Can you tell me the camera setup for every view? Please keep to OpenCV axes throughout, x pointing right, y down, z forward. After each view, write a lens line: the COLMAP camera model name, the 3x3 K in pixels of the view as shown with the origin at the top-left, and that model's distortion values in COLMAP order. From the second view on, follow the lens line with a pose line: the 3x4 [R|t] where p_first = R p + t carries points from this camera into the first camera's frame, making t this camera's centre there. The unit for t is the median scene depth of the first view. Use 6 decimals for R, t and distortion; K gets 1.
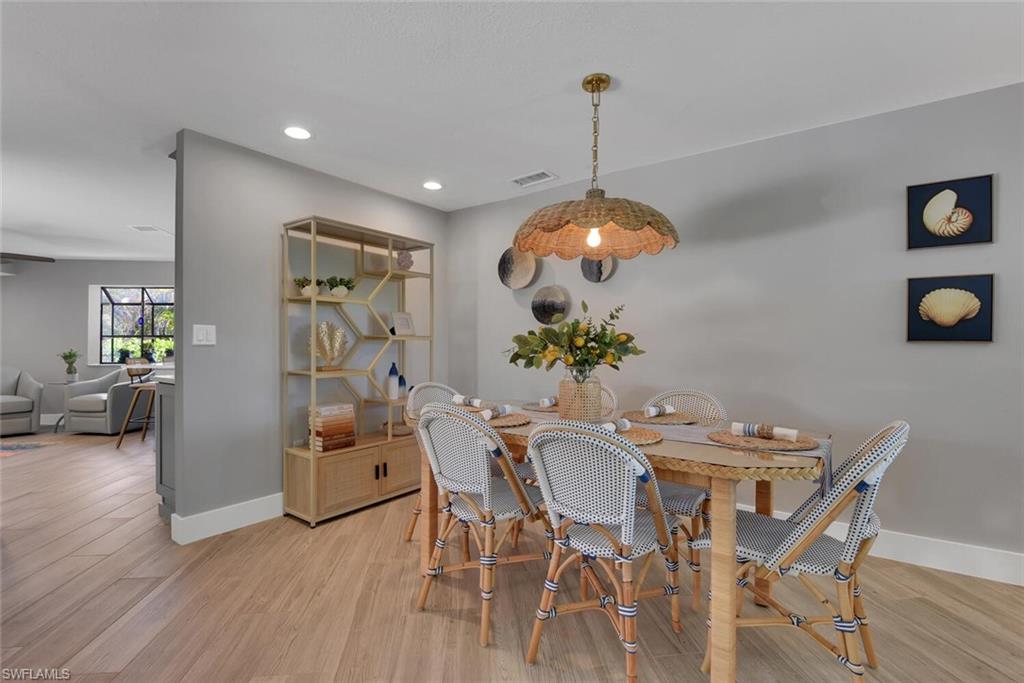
lens RADIAL K [[470.8, 0, 498.0], [0, 470.8, 346.2], [0, 0, 1]] dist [-0.005714, -0.008073]
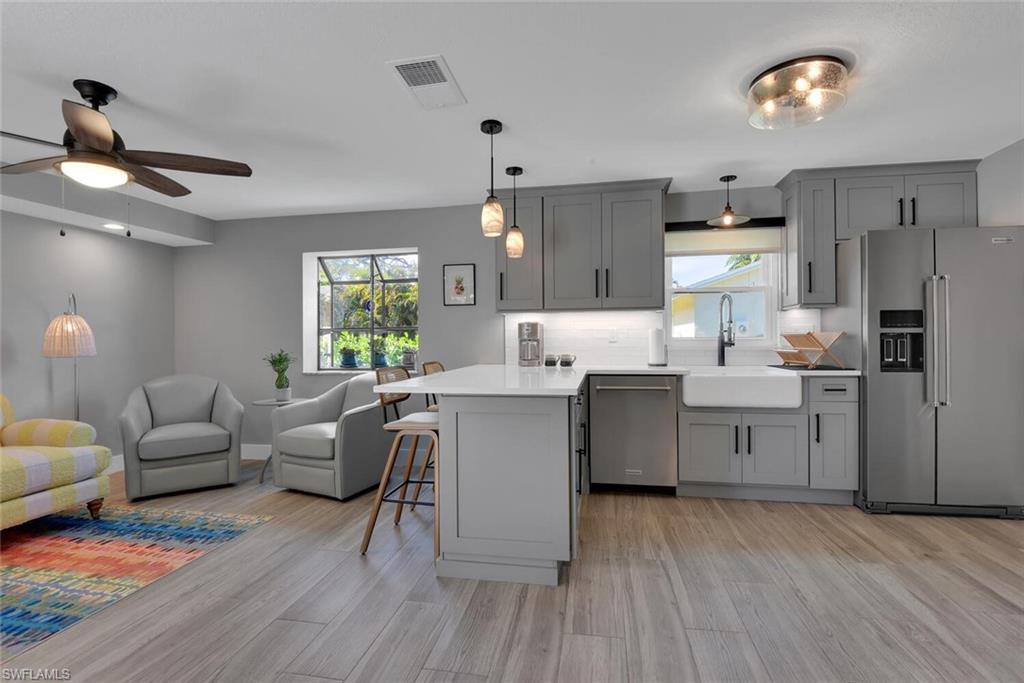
lens RADIAL K [[470.8, 0, 517.5], [0, 470.8, 338.0], [0, 0, 1]] dist [-0.005714, -0.008073]
pose [[0.962374, -0.010443, -0.271526, -0.710459], [0.010280, 0.999945, -0.002023, -0.009790], [0.271532, -0.000845, 0.962429, 0.773071]]
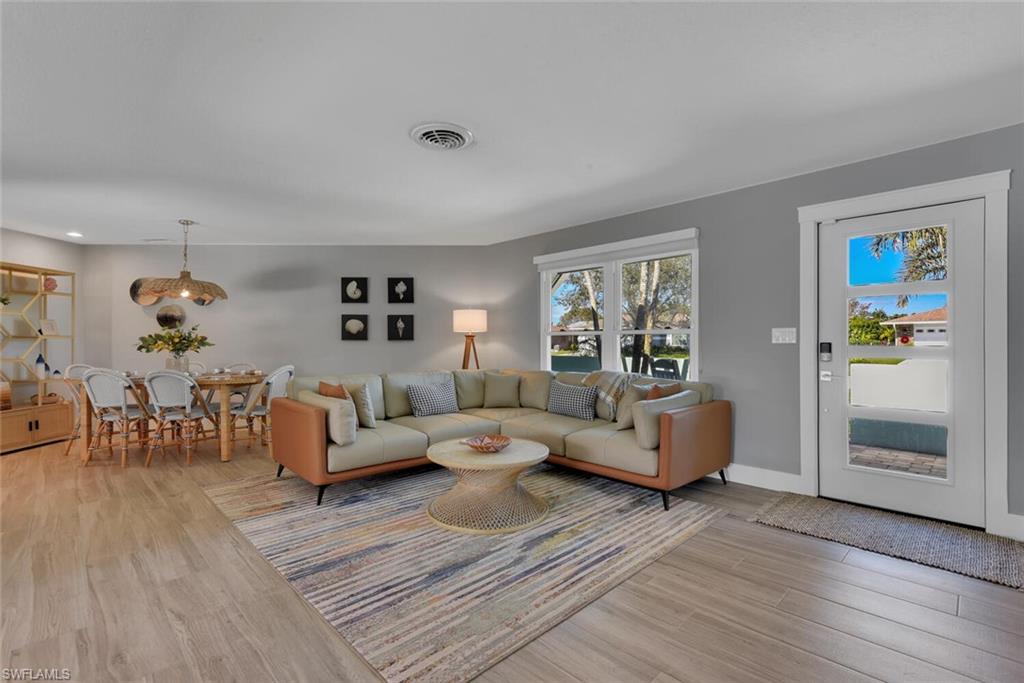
lens RADIAL K [[470.8, 0, 512.4], [0, 470.8, 344.4], [0, 0, 1]] dist [-0.005714, -0.008073]
pose [[0.775684, -0.004742, 0.631103, 0.004966], [0.003323, 0.999989, 0.003430, 0.004893], [-0.631112, -0.000563, 0.775691, -1.015047]]
